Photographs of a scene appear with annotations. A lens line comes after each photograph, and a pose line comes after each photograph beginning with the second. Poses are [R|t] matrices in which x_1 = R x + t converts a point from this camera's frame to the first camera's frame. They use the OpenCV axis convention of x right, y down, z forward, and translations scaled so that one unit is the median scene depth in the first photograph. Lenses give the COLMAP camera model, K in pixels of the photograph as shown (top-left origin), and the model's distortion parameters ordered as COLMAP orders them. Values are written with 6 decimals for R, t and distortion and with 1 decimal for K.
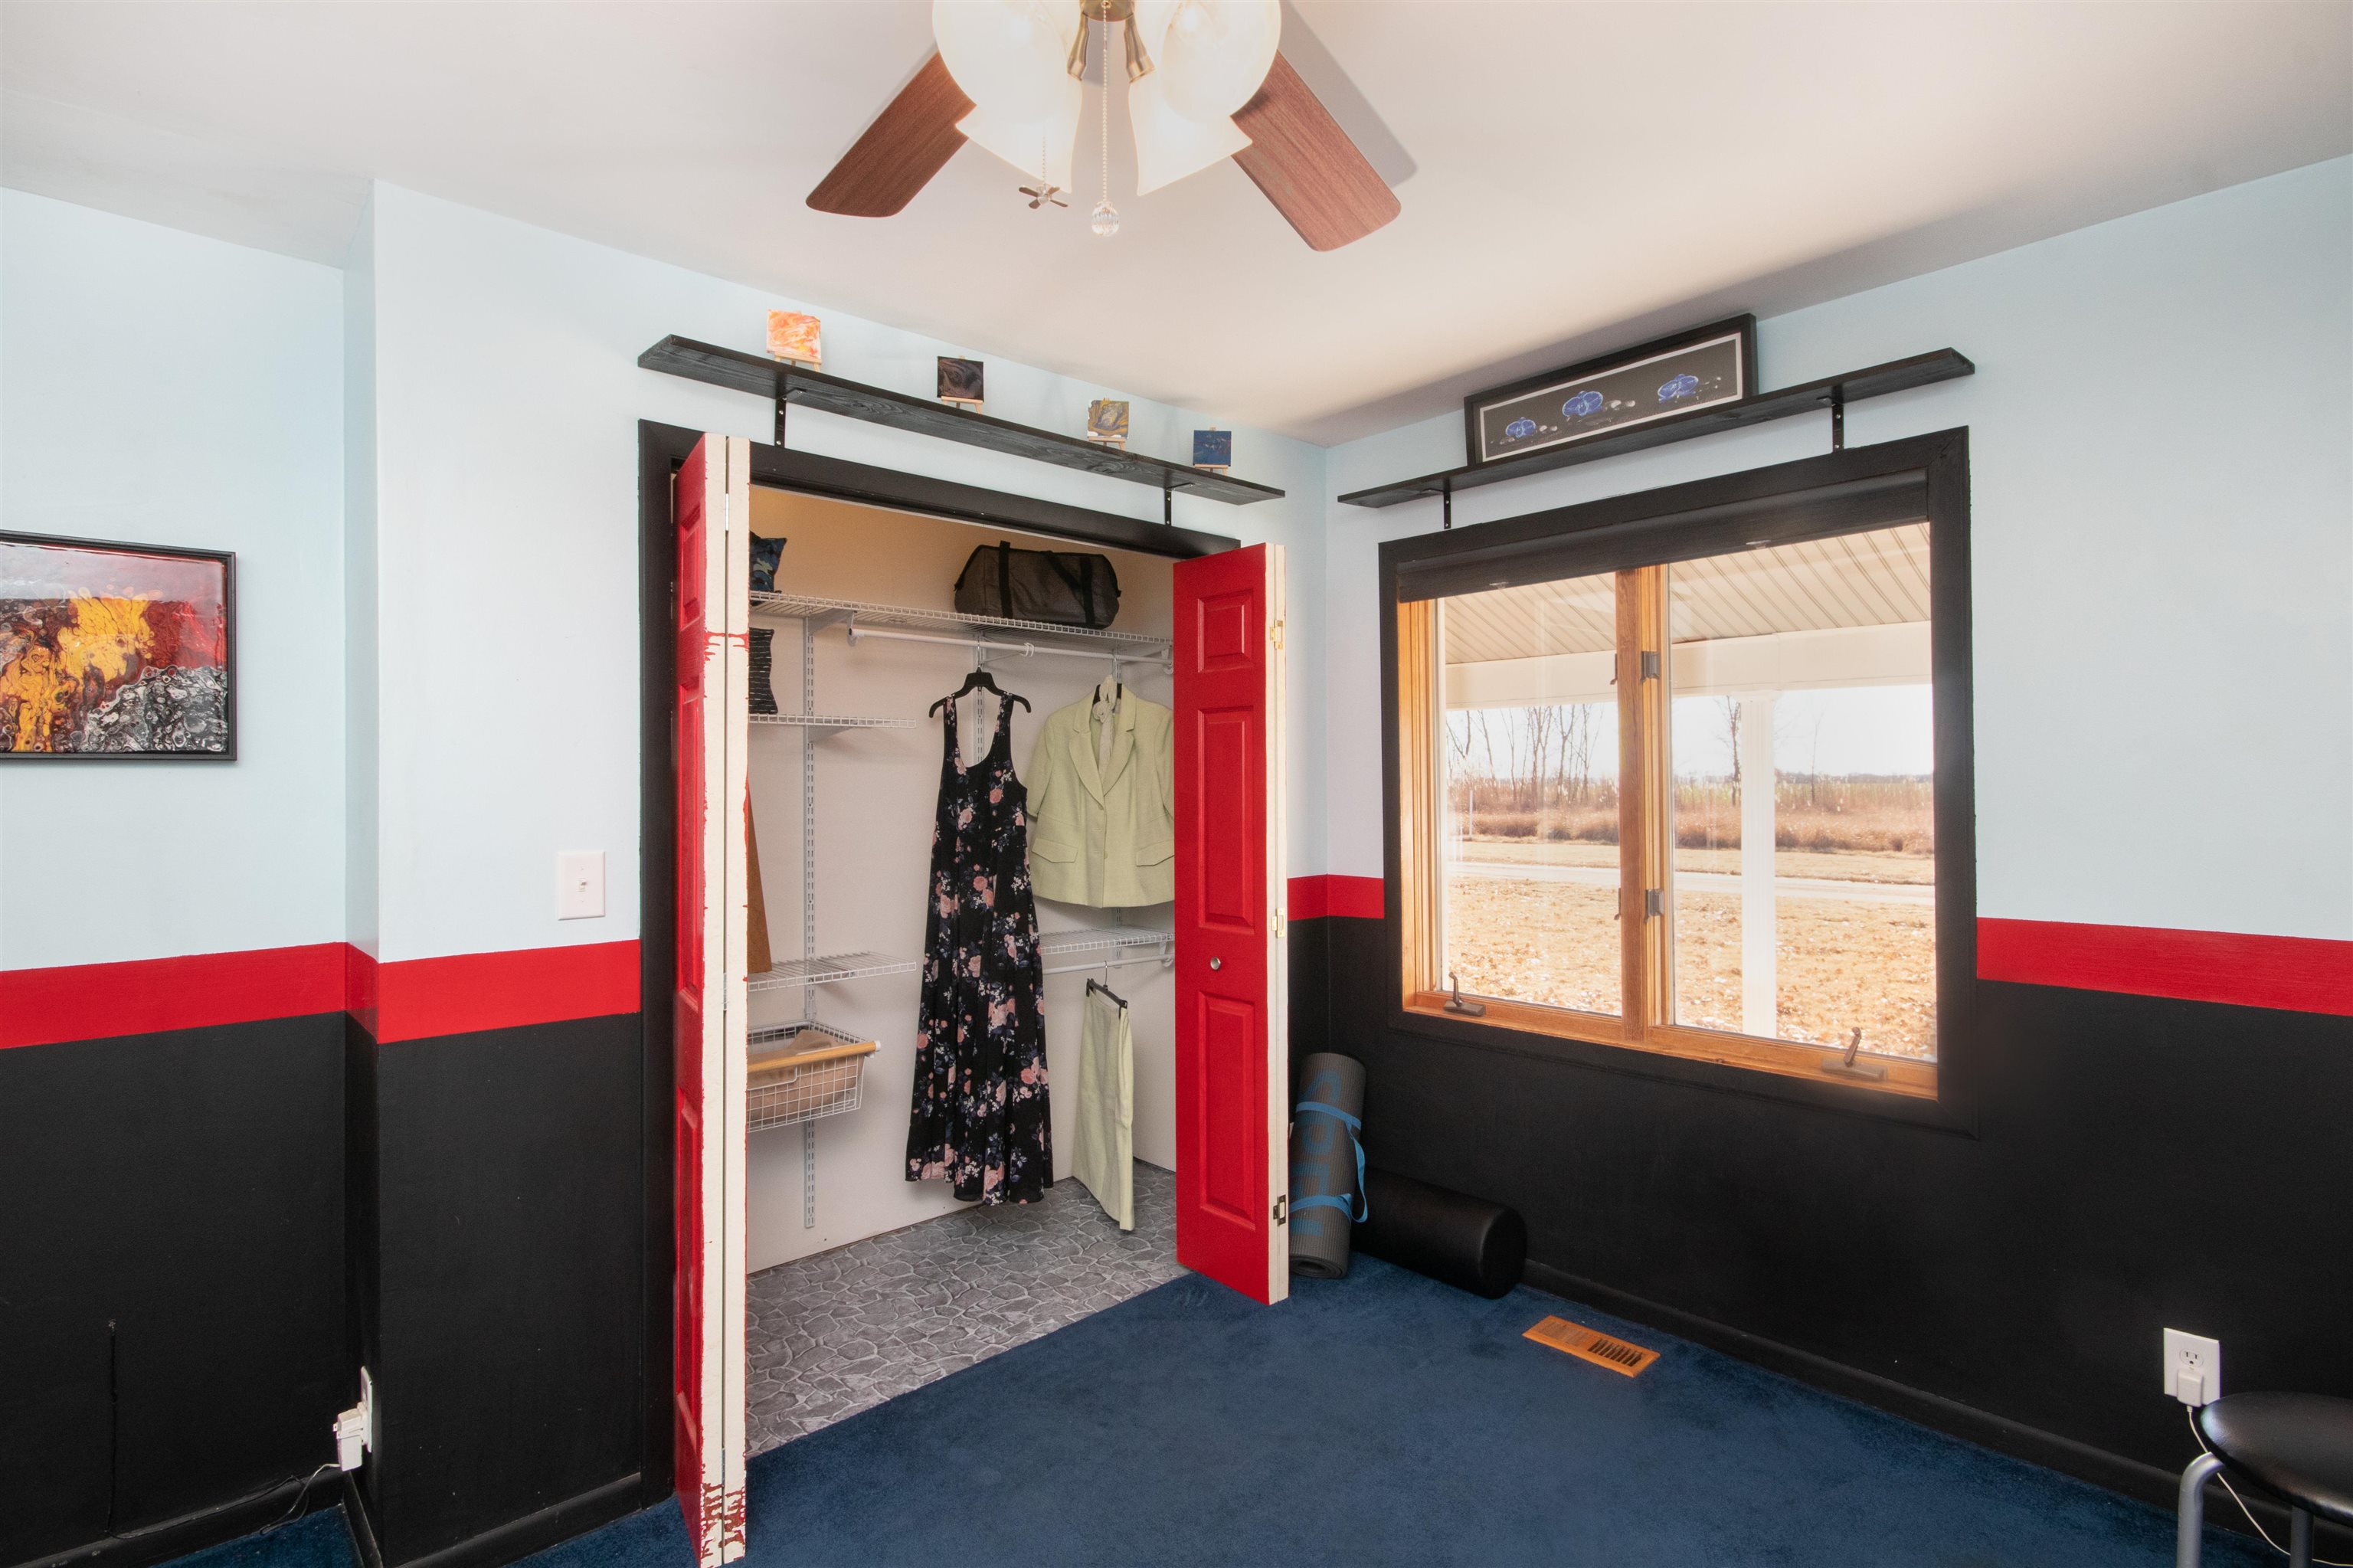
lens RADIAL K [[1112.7, 0, 1178.5], [0, 1112.7, 771.1], [0, 0, 1]] dist [-0.002927, 0.000283]
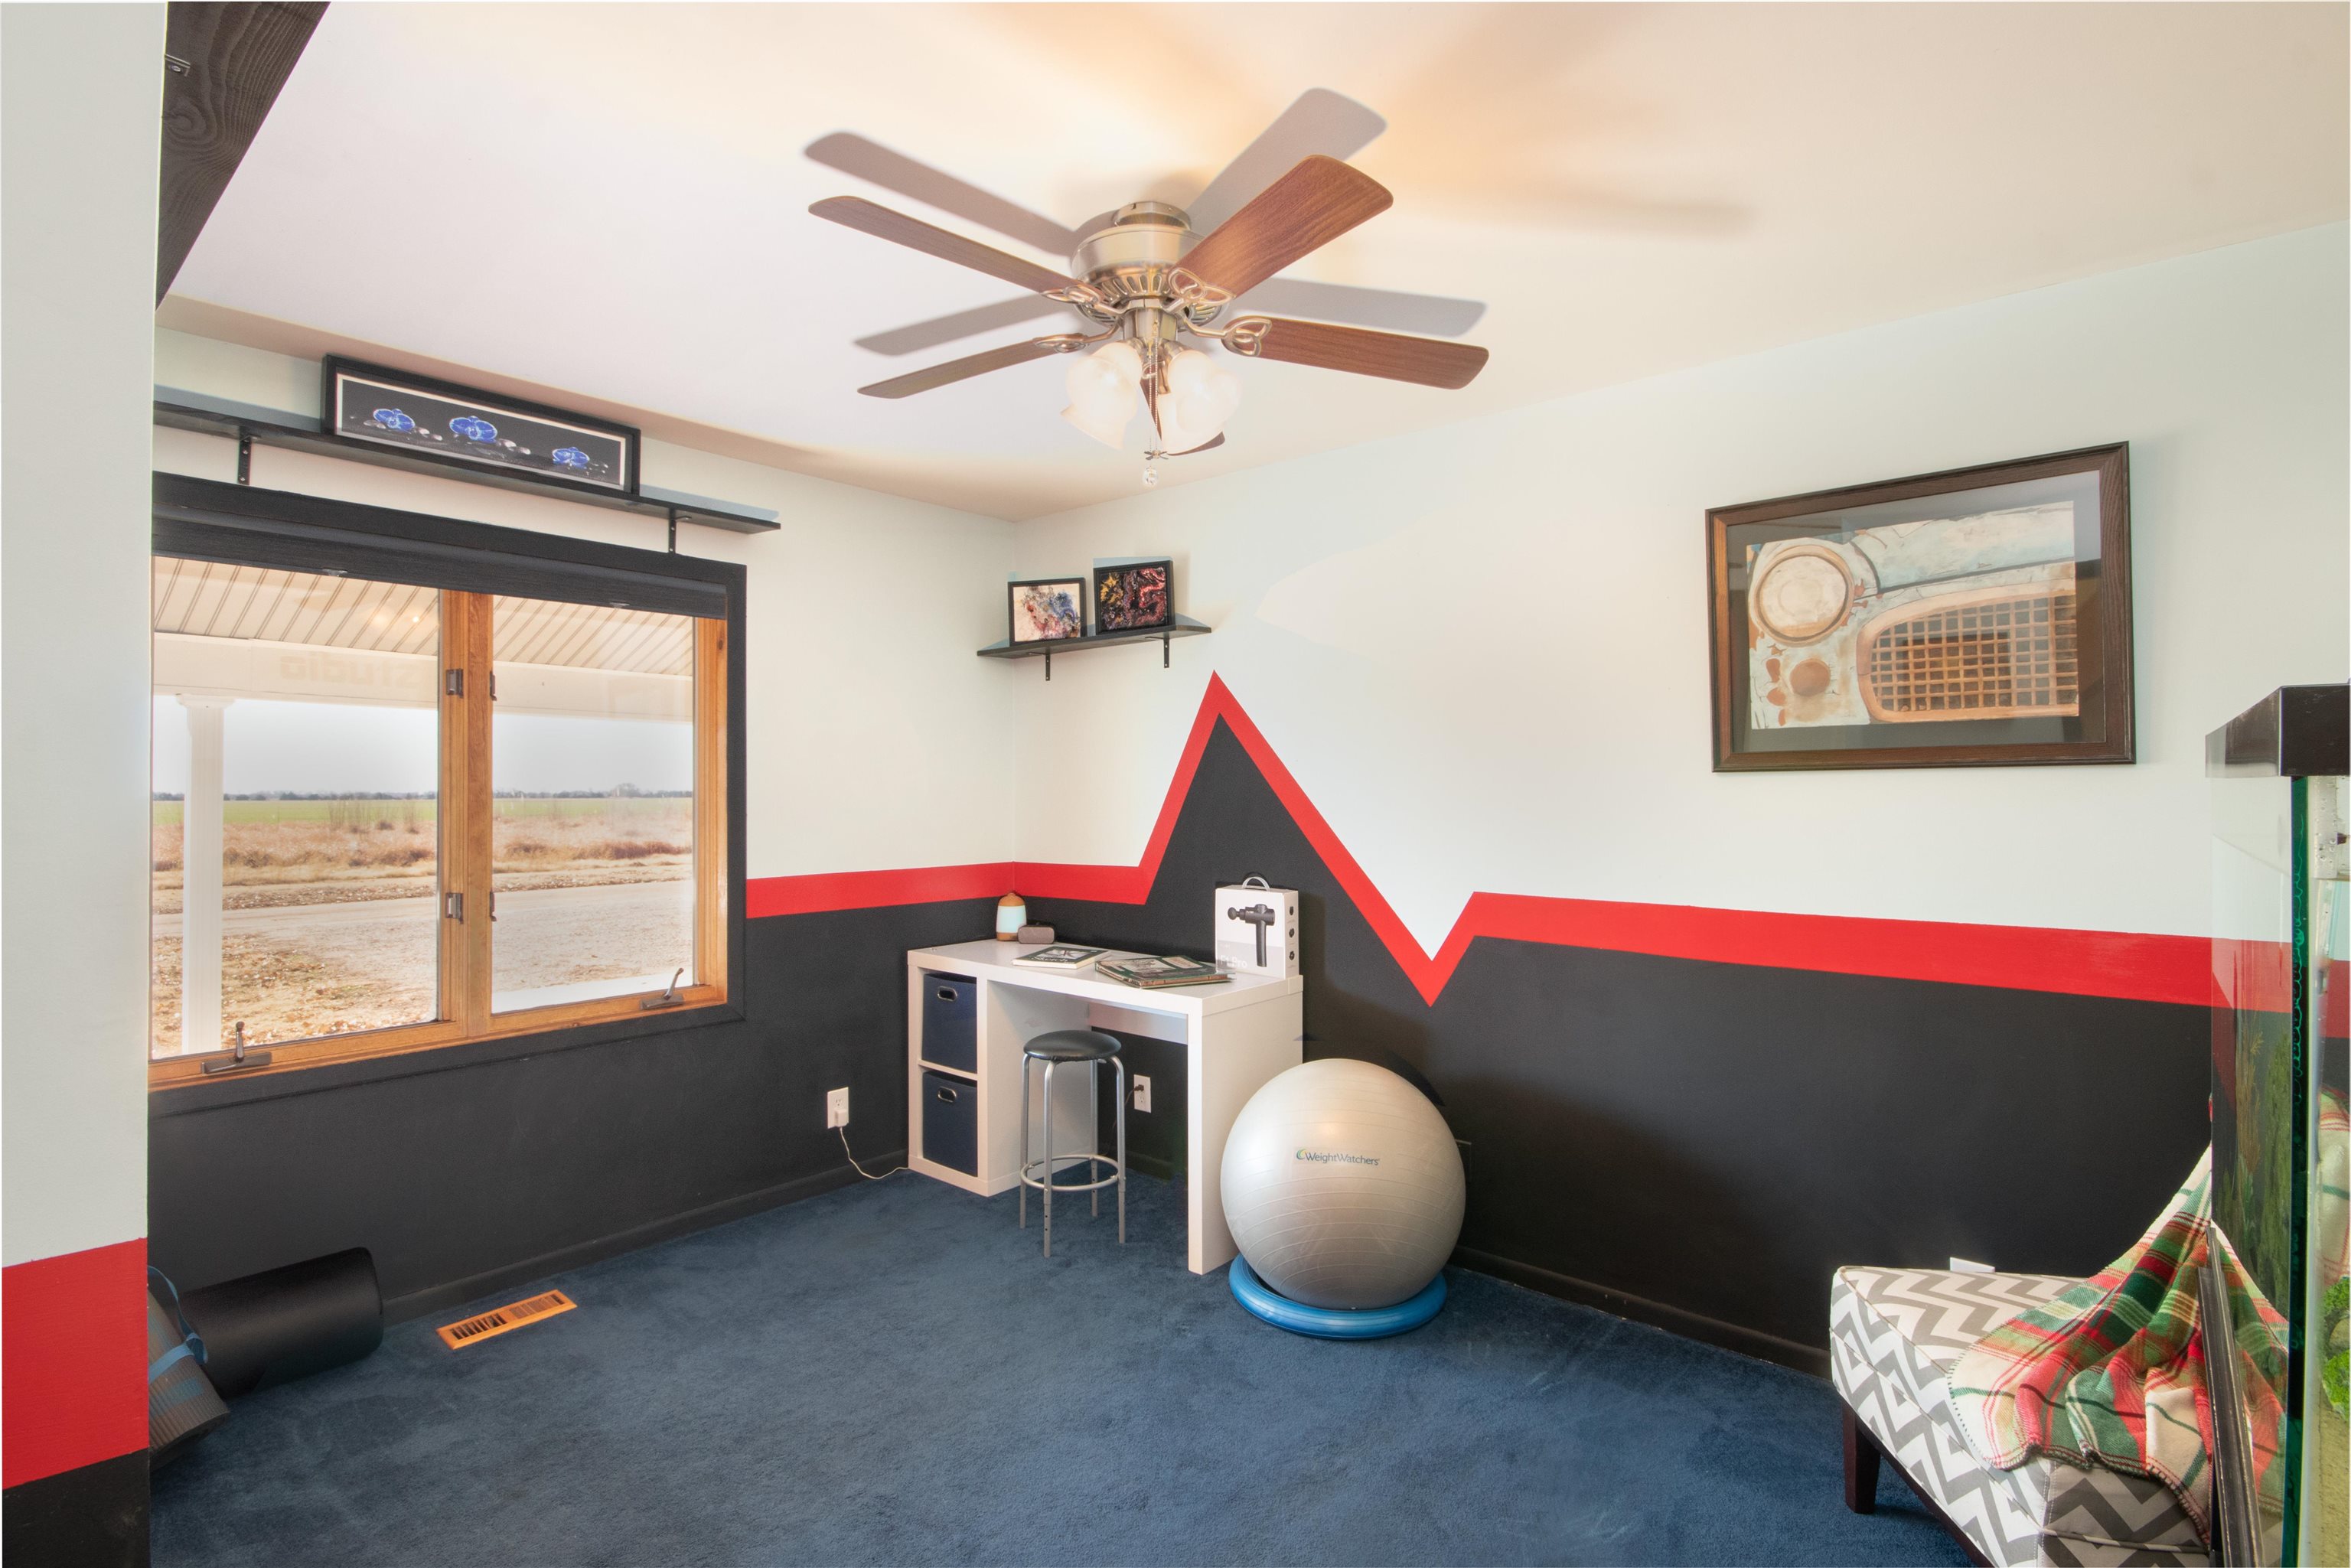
lens RADIAL K [[1111.7, 0, 1177.5], [0, 1111.7, 771.1], [0, 0, 1]] dist [-0.002927, 0.000283]
pose [[-0.111548, 0.023650, 0.993478, -0.743714], [-0.006274, 0.999680, -0.024502, 0.011804], [-0.993739, -0.008966, -0.111364, 0.464110]]
